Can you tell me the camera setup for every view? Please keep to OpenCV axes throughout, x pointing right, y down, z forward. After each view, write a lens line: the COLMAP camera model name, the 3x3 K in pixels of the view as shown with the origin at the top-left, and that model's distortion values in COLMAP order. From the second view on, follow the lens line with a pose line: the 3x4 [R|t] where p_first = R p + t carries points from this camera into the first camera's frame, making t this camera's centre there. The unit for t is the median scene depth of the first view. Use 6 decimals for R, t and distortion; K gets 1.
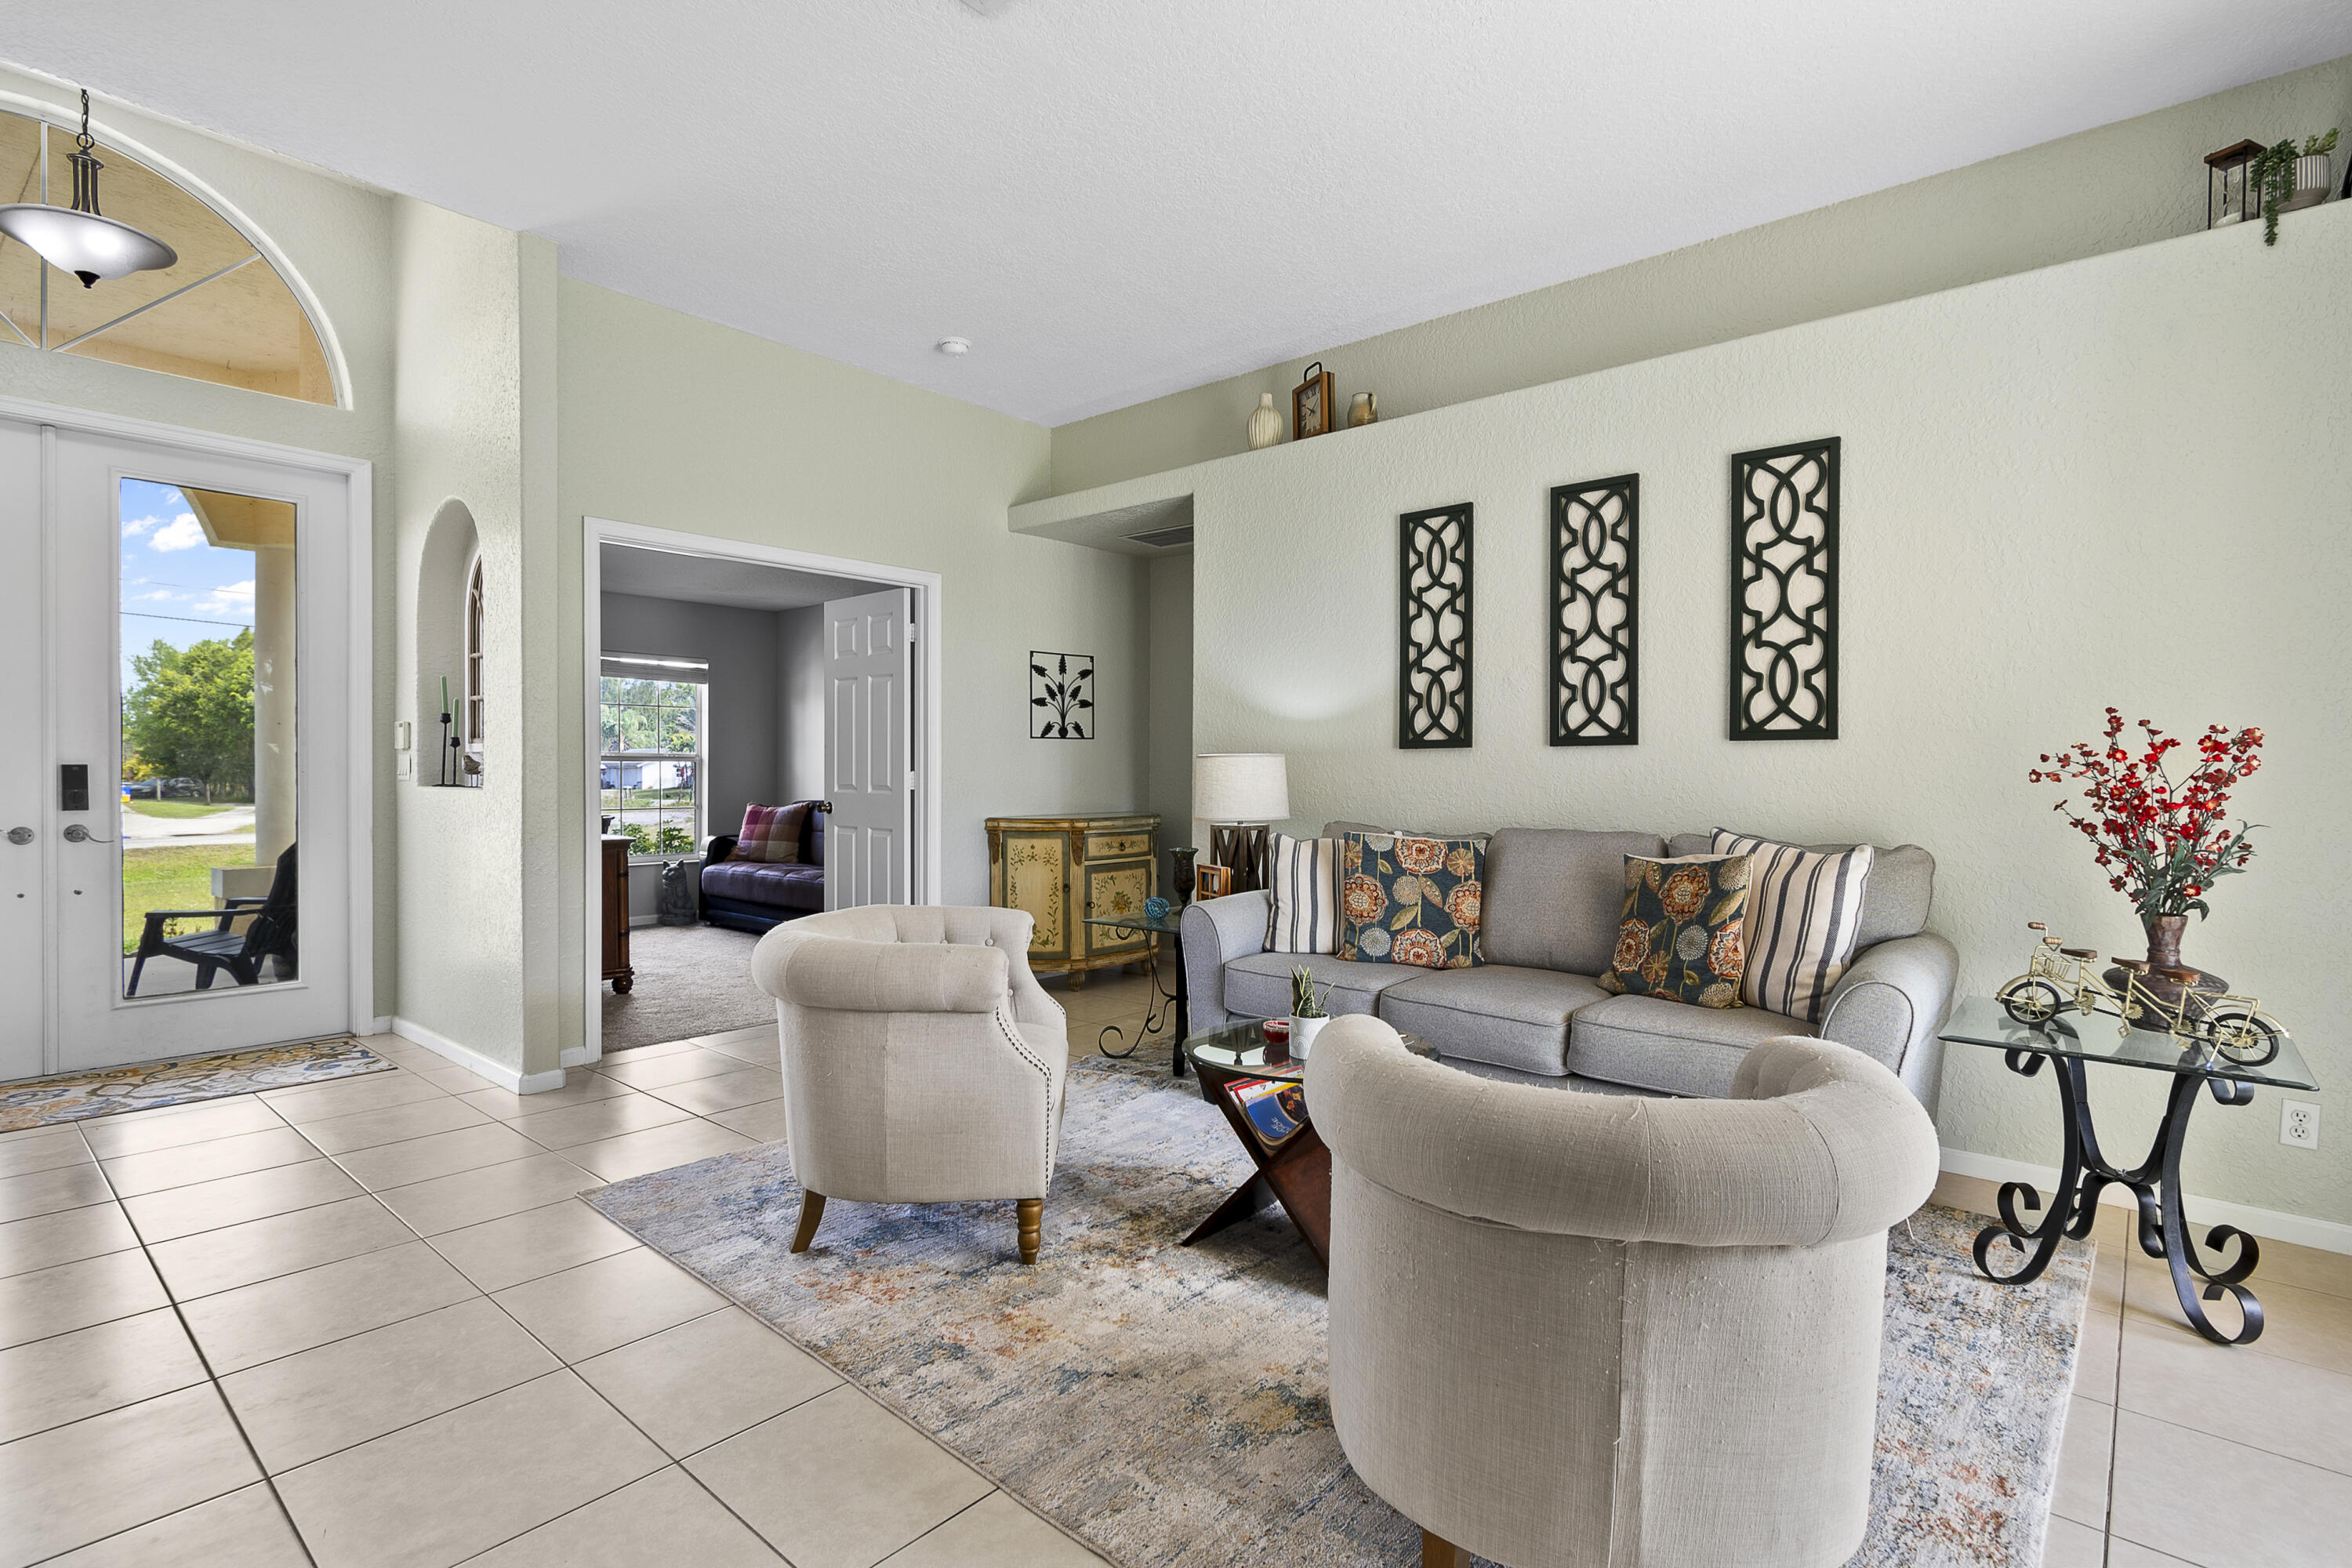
lens RADIAL K [[1114.4, 0, 1189.5], [0, 1114.4, 791.1], [0, 0, 1]] dist [0.002860, -0.000531]
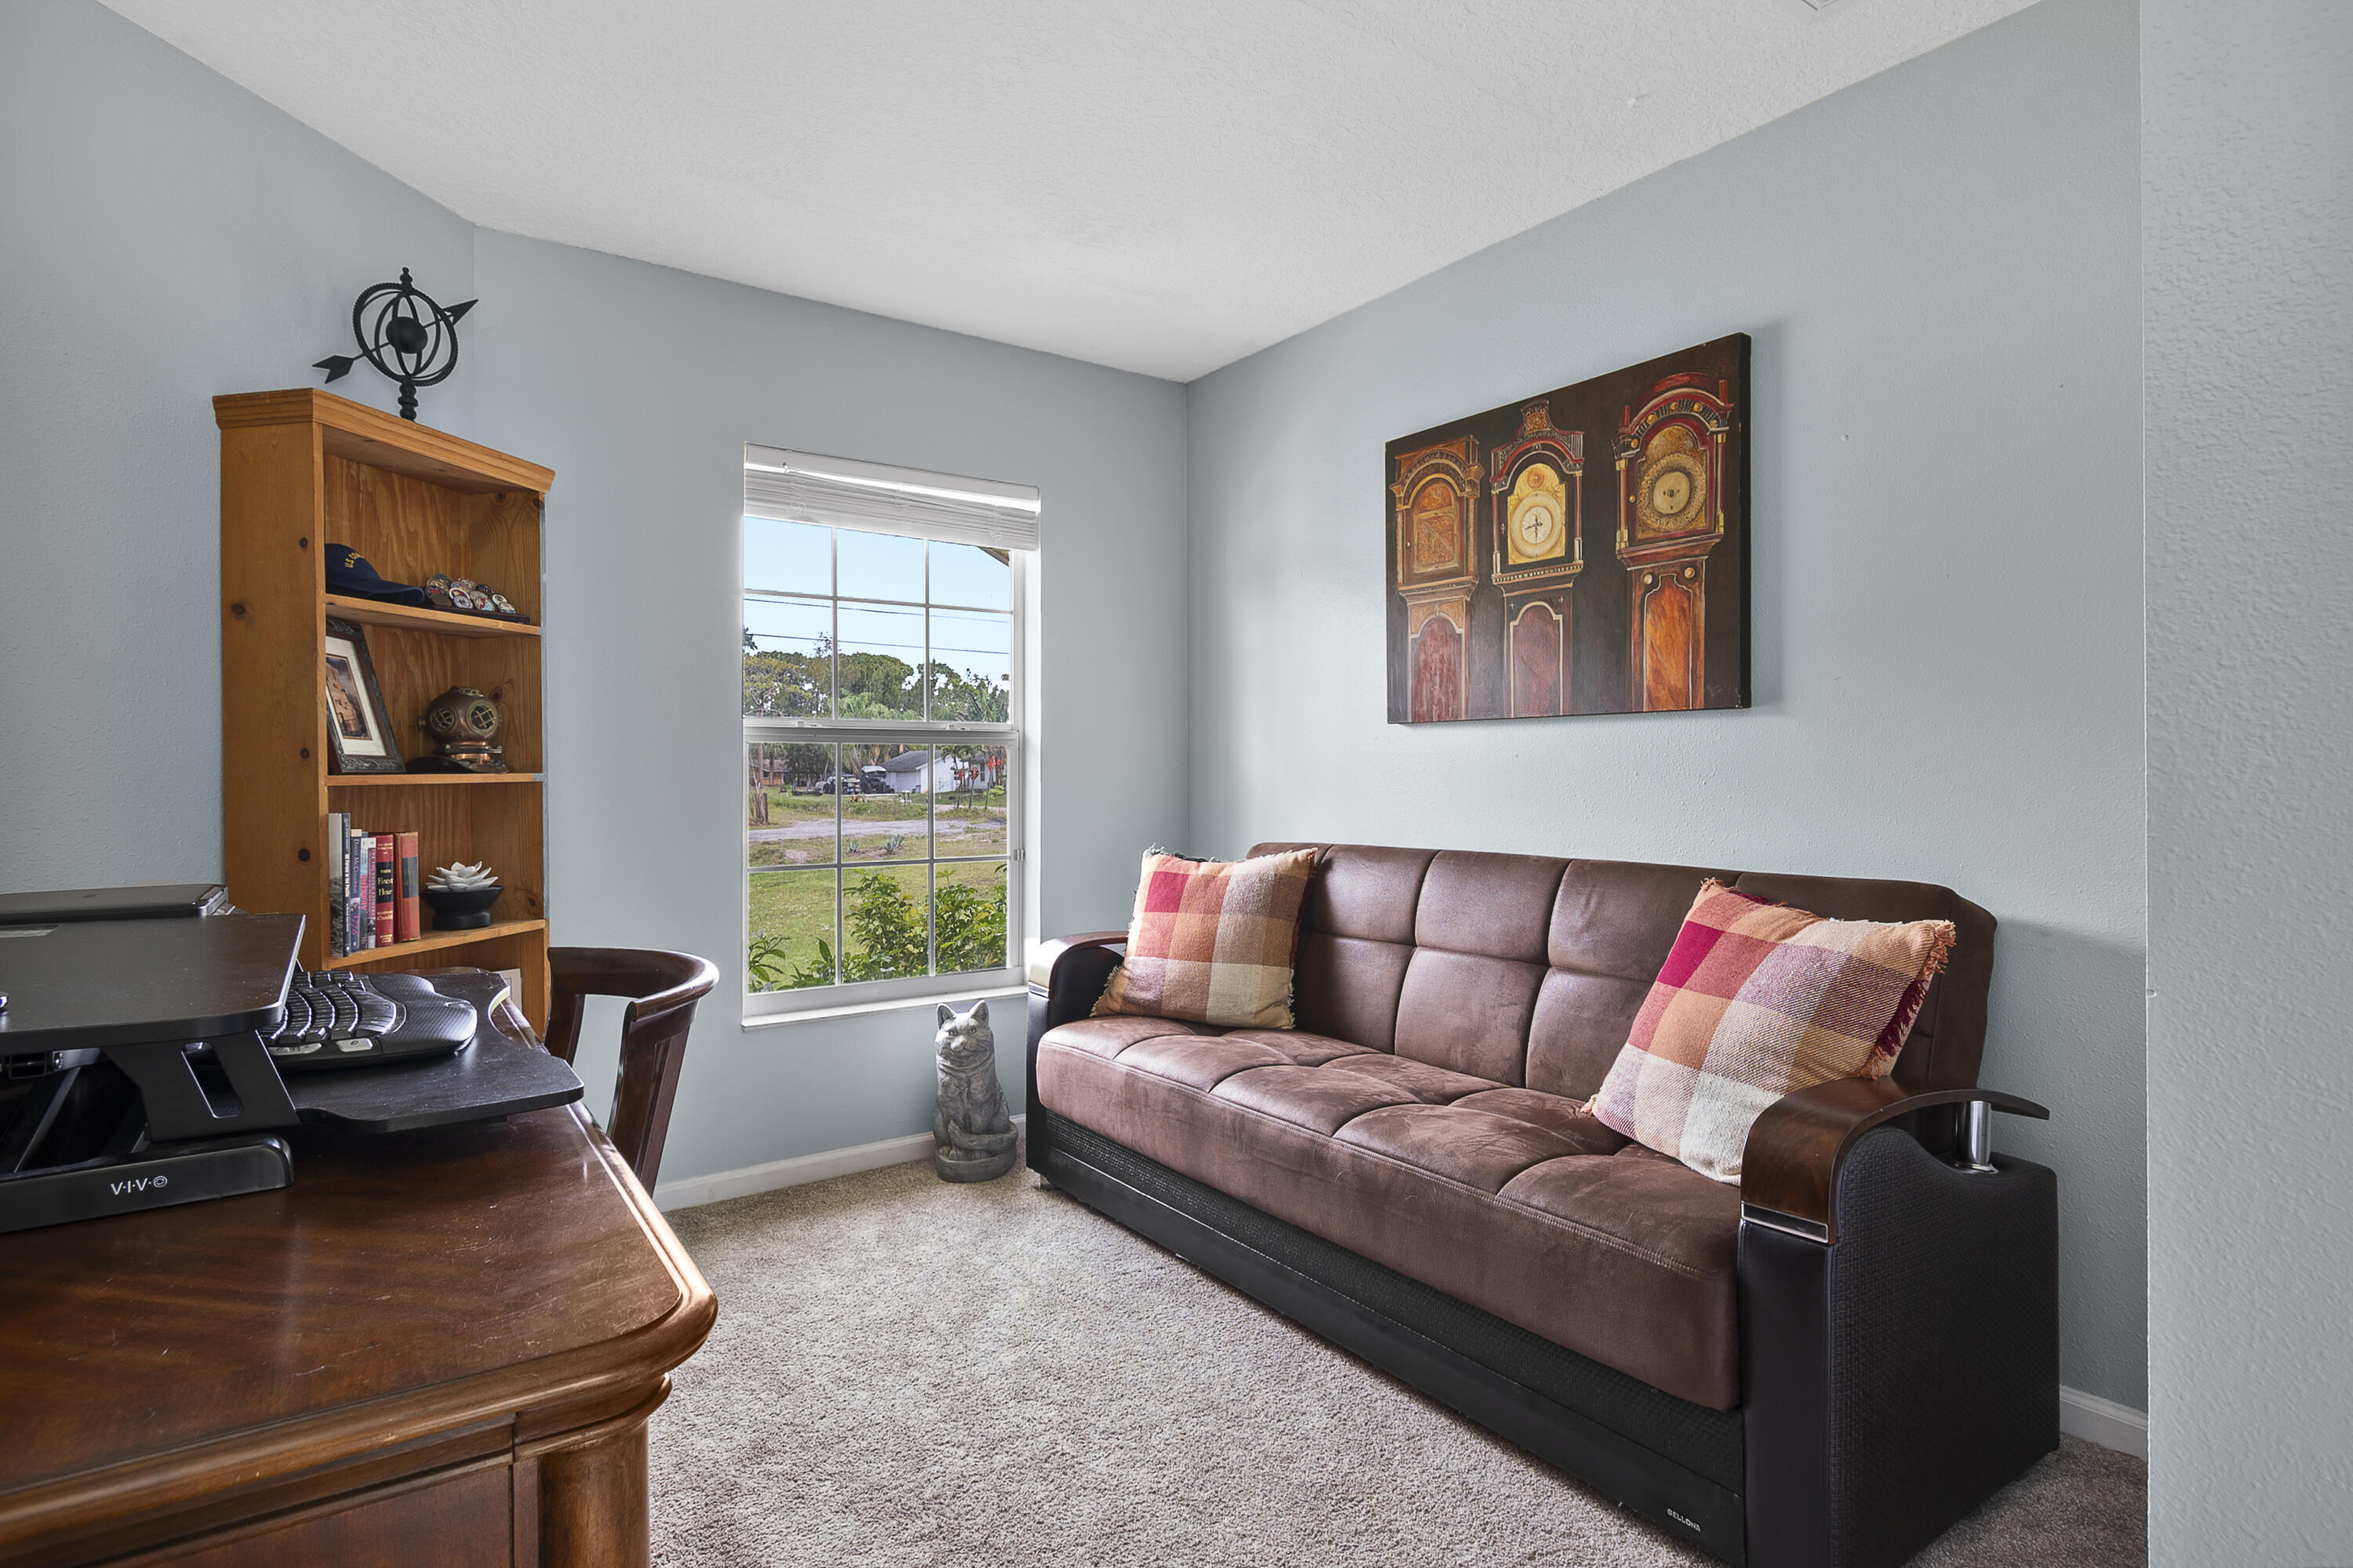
lens RADIAL K [[1197.6, 0, 1172.9], [0, 1197.6, 780.8], [0, 0, 1]] dist [0.003531, -0.000939]
pose [[0.969443, -0.005328, -0.245259, -0.298172], [0.002790, 0.999939, -0.010695, -0.008655], [0.245301, 0.009684, 0.969399, 0.633033]]
